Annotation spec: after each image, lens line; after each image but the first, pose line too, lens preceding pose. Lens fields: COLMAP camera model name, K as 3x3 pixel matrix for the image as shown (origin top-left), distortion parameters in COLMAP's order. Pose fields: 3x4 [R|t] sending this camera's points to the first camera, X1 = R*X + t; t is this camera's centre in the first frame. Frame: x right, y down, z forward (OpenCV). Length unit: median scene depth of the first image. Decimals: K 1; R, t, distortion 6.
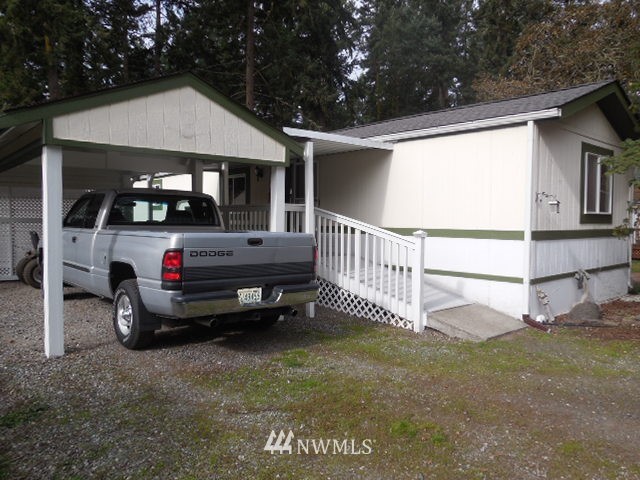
lens RADIAL K [[481.2, 0, 319.5], [0, 481.2, 241.2], [0, 0, 1]] dist [-0.007426, -0.007795]
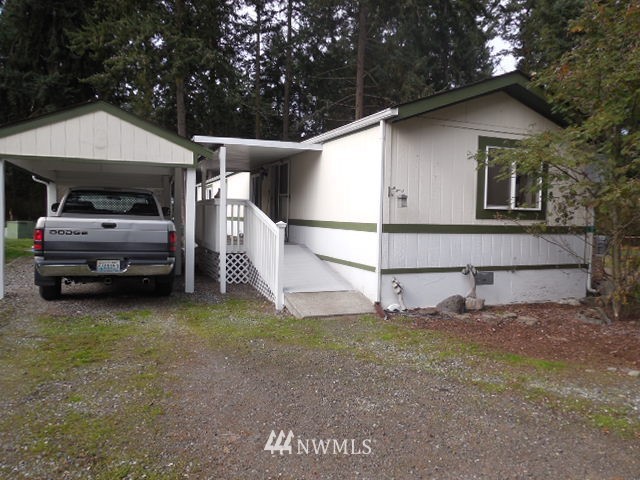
lens RADIAL K [[481.2, 0, 319.1], [0, 481.2, 240.1], [0, 0, 1]] dist [-0.007426, -0.007795]
pose [[0.941249, 0.029131, -0.336455, 0.625497], [-0.029194, 0.999562, 0.004874, 0.013231], [0.336449, 0.005234, 0.941687, -0.048939]]
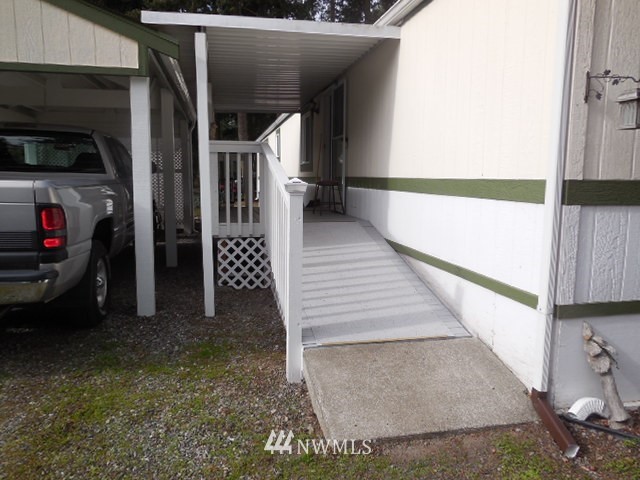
lens RADIAL K [[481.2, 0, 322.6], [0, 481.2, 241.4], [0, 0, 1]] dist [-0.007426, -0.007795]
pose [[0.872571, 0.063031, -0.484404, 0.431099], [-0.022342, 0.995752, 0.089323, -0.002035], [0.487977, -0.067118, 0.870272, 0.538113]]
